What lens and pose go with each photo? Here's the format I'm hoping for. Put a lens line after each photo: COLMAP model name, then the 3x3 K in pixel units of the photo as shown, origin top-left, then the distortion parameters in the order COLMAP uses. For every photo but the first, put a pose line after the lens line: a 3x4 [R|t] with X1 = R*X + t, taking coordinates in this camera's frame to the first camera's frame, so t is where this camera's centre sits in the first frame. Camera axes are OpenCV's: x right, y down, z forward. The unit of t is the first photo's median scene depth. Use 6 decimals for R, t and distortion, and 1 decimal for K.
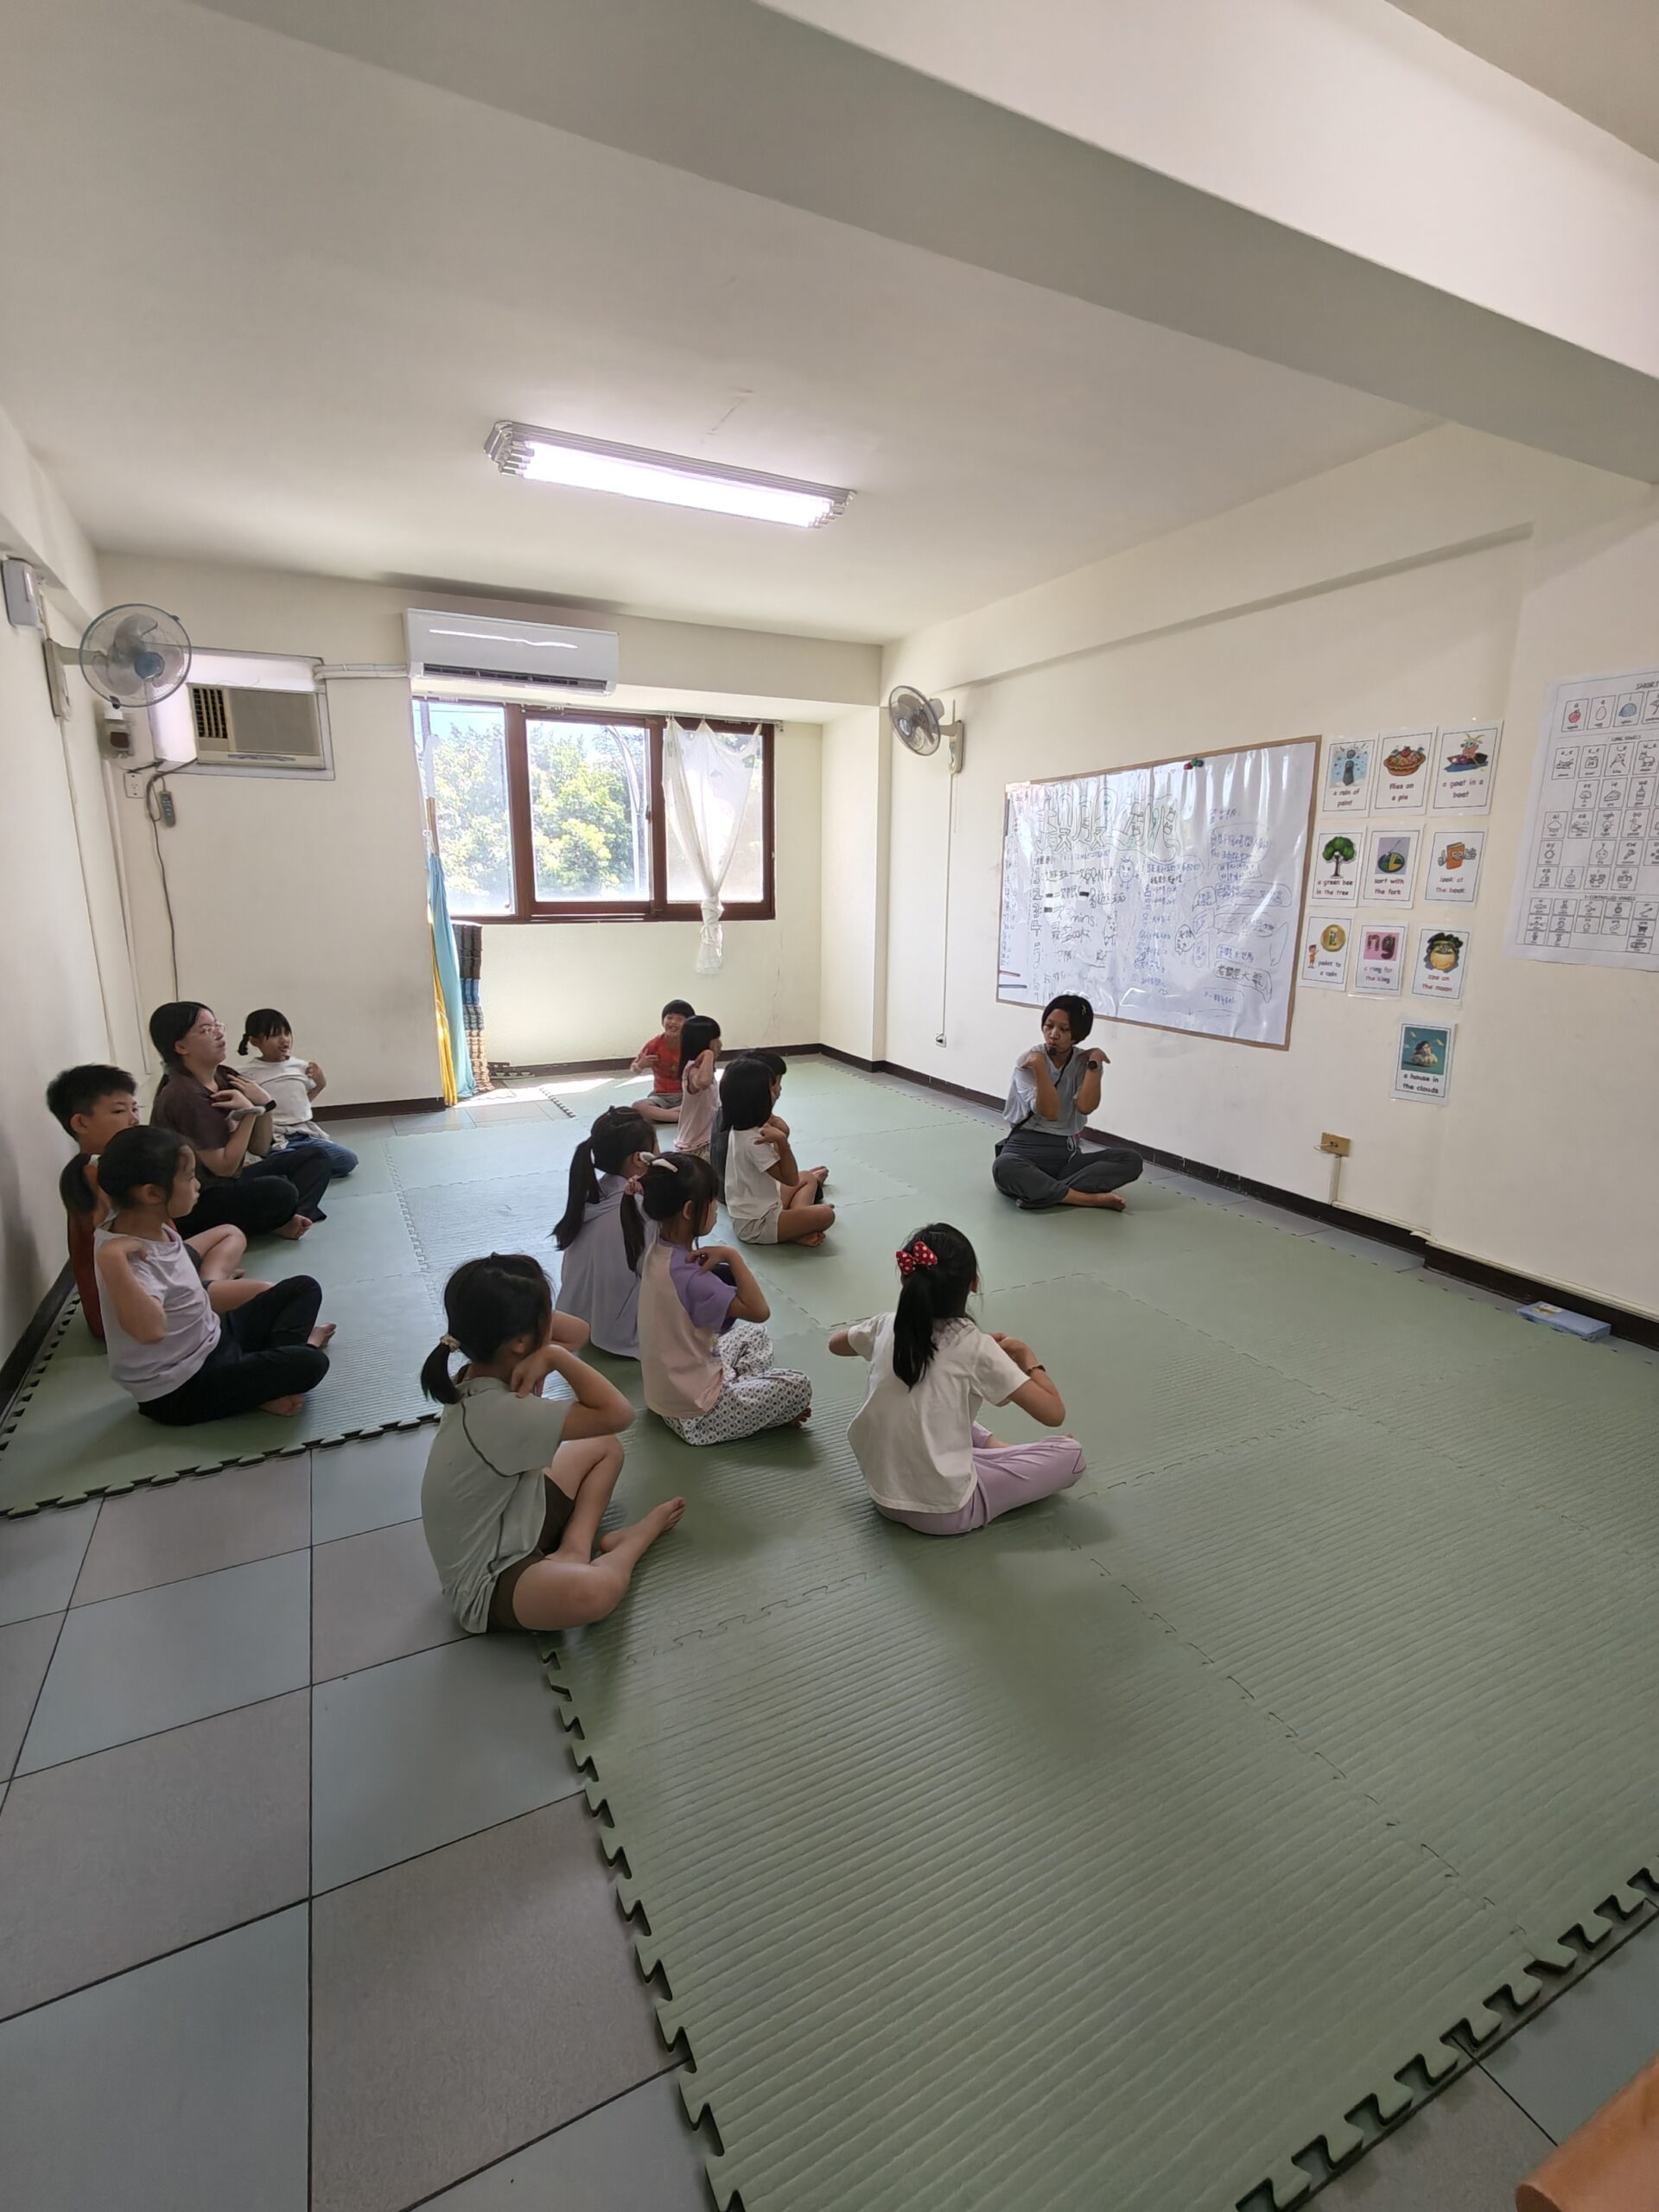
lens RADIAL K [[984.5, 0, 830.1], [0, 984.5, 1102.0], [0, 0, 1]] dist [-0.005392, -0.000240]
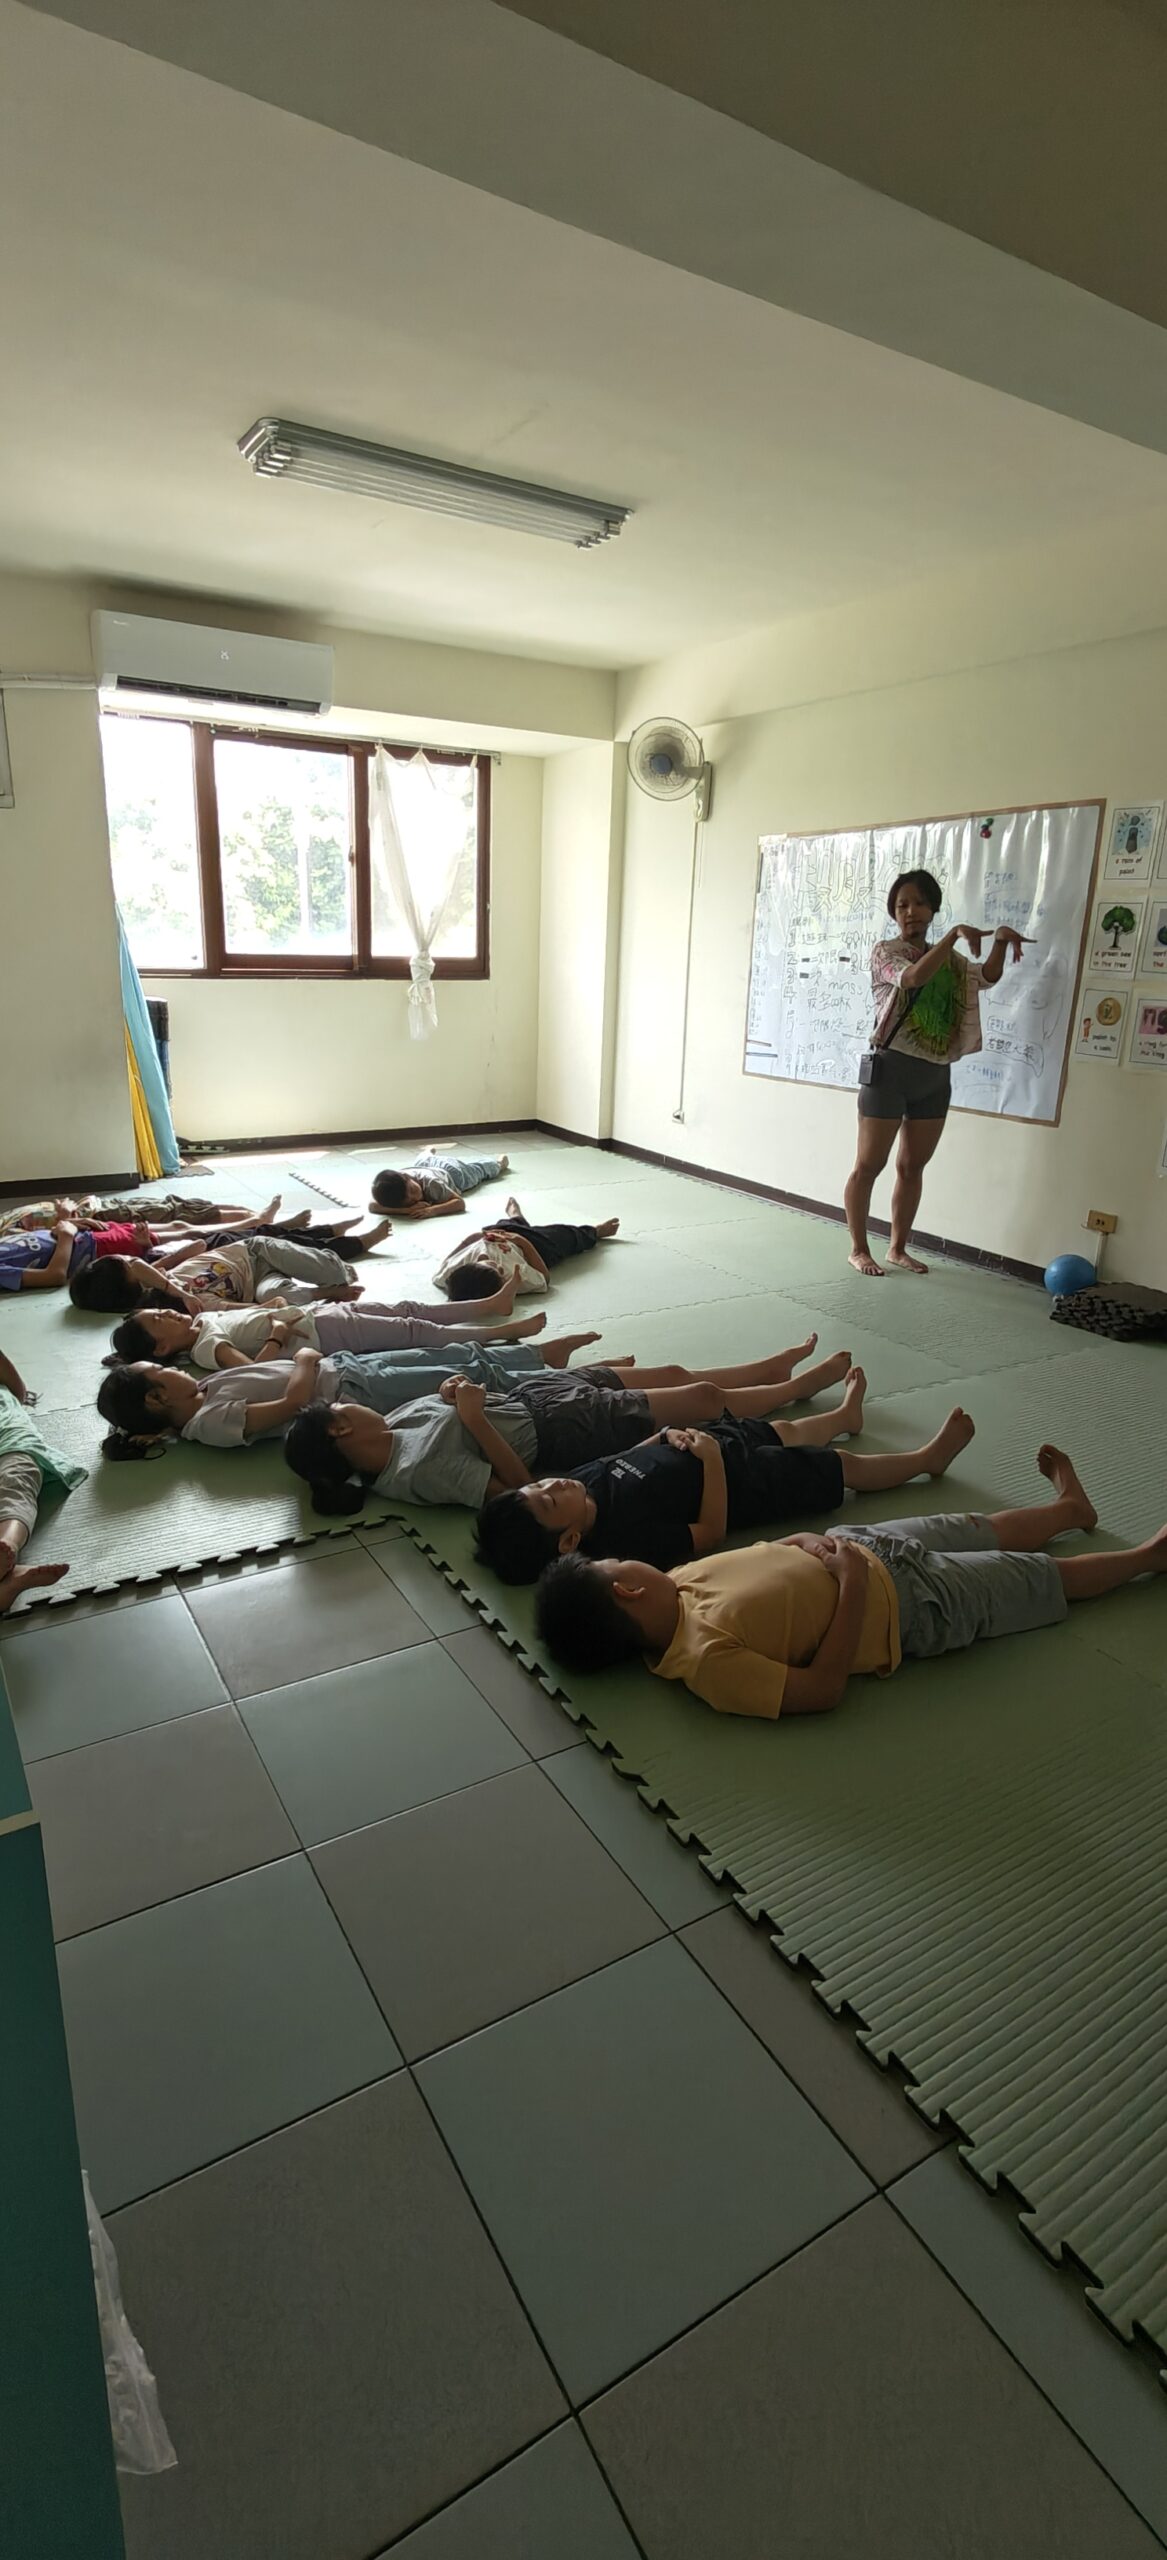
lens RADIAL K [[1128.6, 0, 578.0], [0, 1128.6, 1275.5], [0, 0, 1]] dist [-0.001797, -0.000305]
pose [[0.997327, 0.002035, 0.073042, -0.081887], [-0.007304, 0.997382, 0.071938, 0.016005], [-0.072704, -0.072279, 0.994731, -0.083886]]
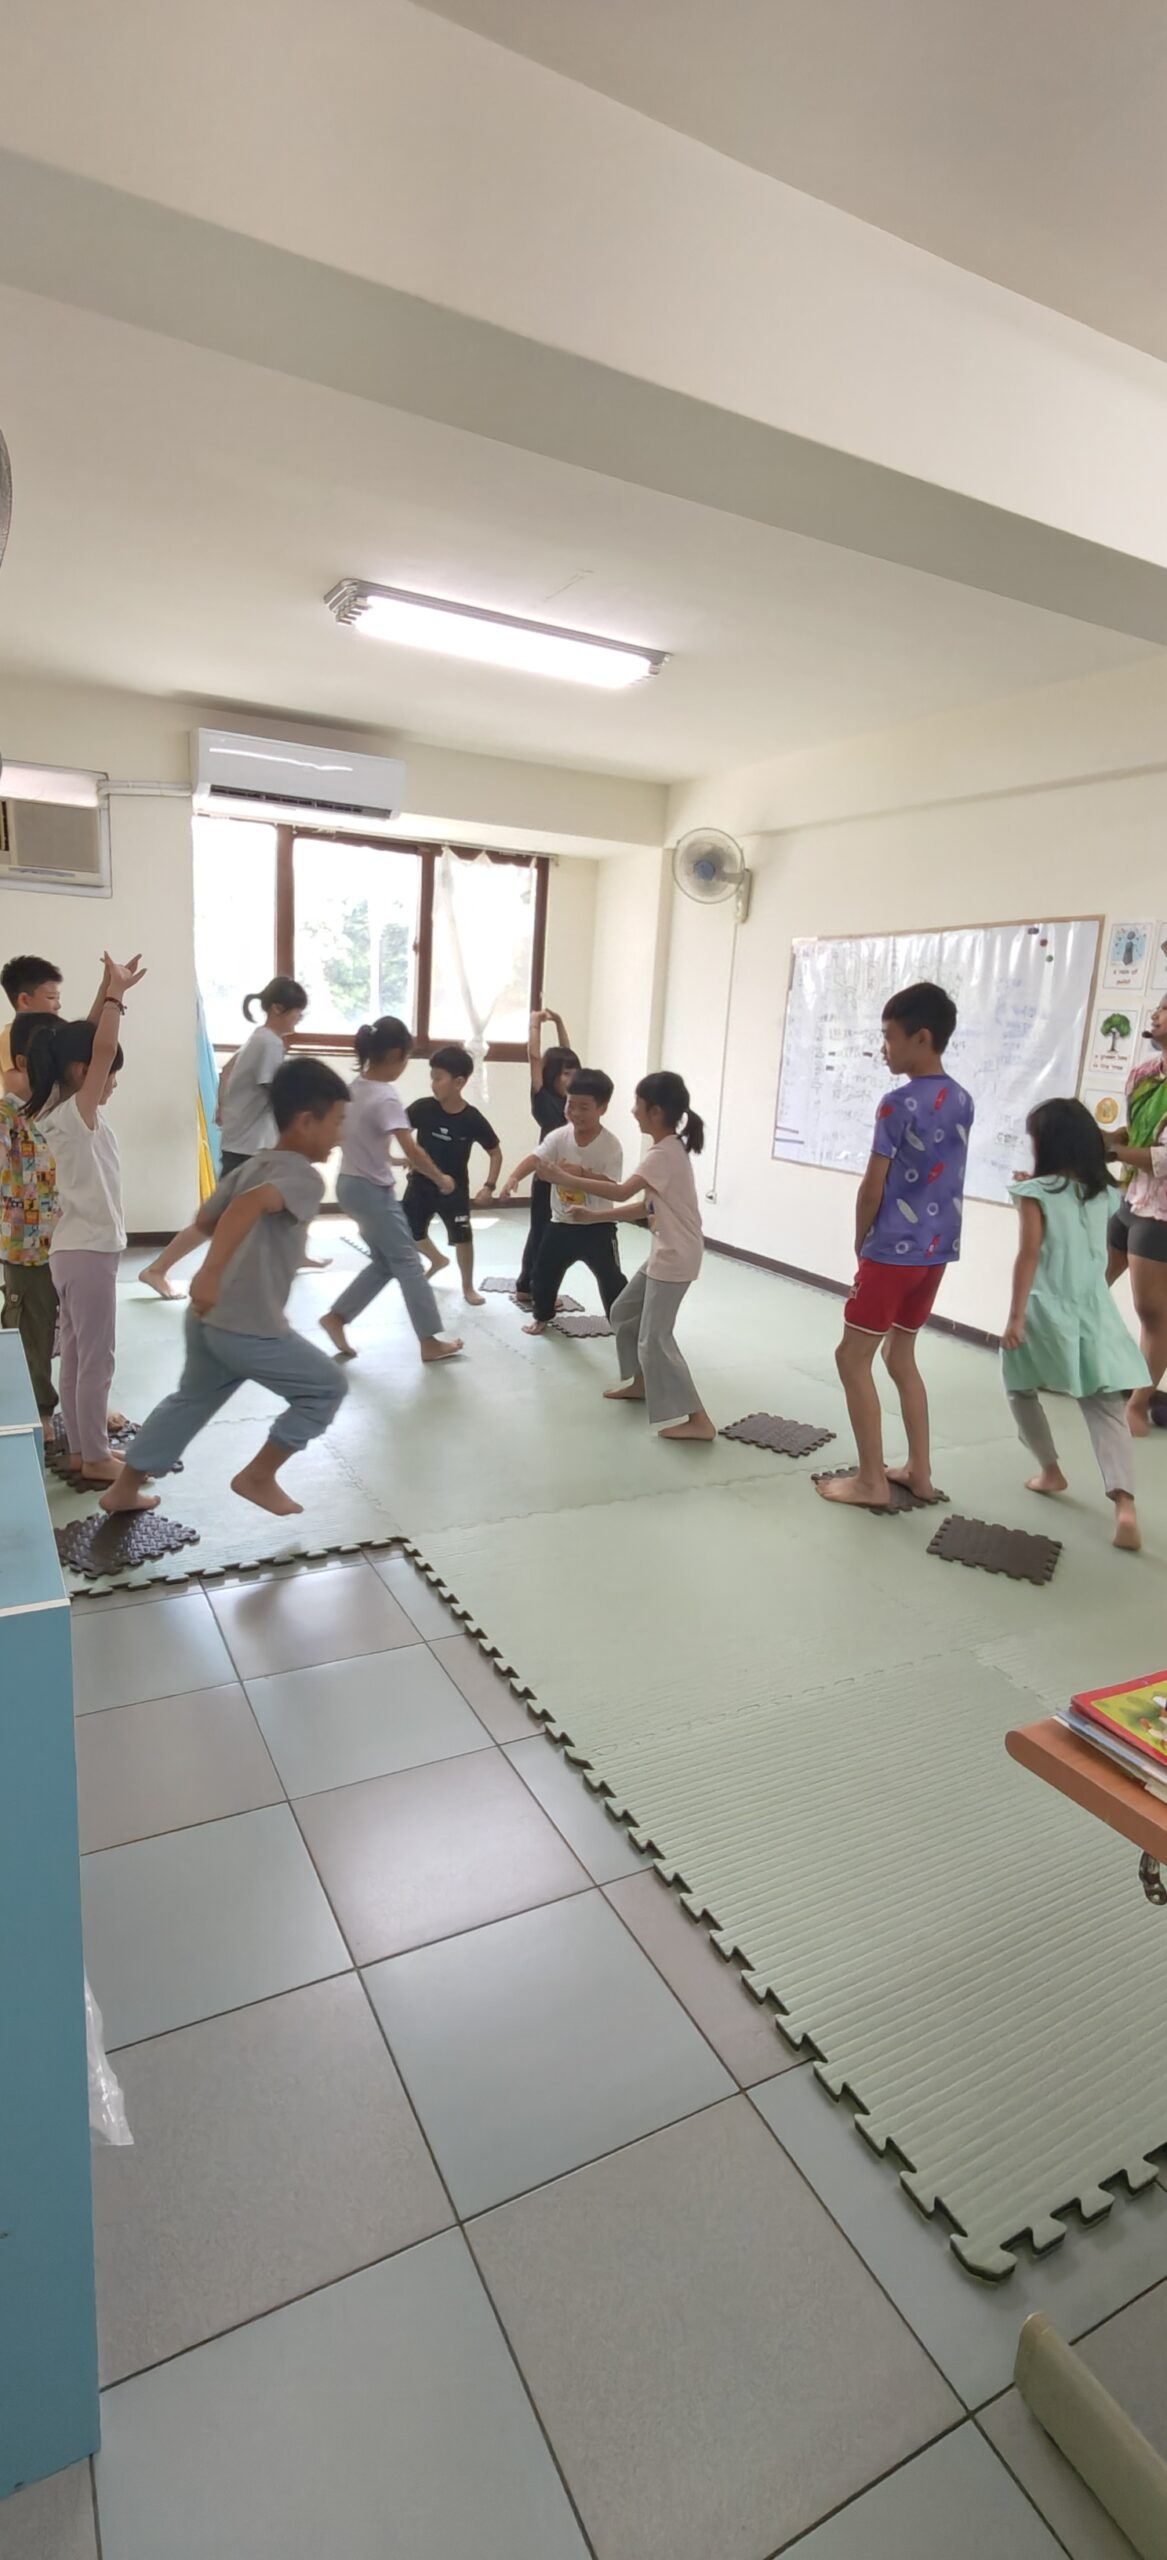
lens RADIAL K [[1128.6, 0, 578.0], [0, 1128.6, 1275.5], [0, 0, 1]] dist [-0.001797, -0.000305]
pose [[0.998674, 0.046847, 0.021350, -0.053376], [-0.046919, 0.998894, 0.002898, 0.025326], [-0.021191, -0.003895, 0.999768, -0.151124]]
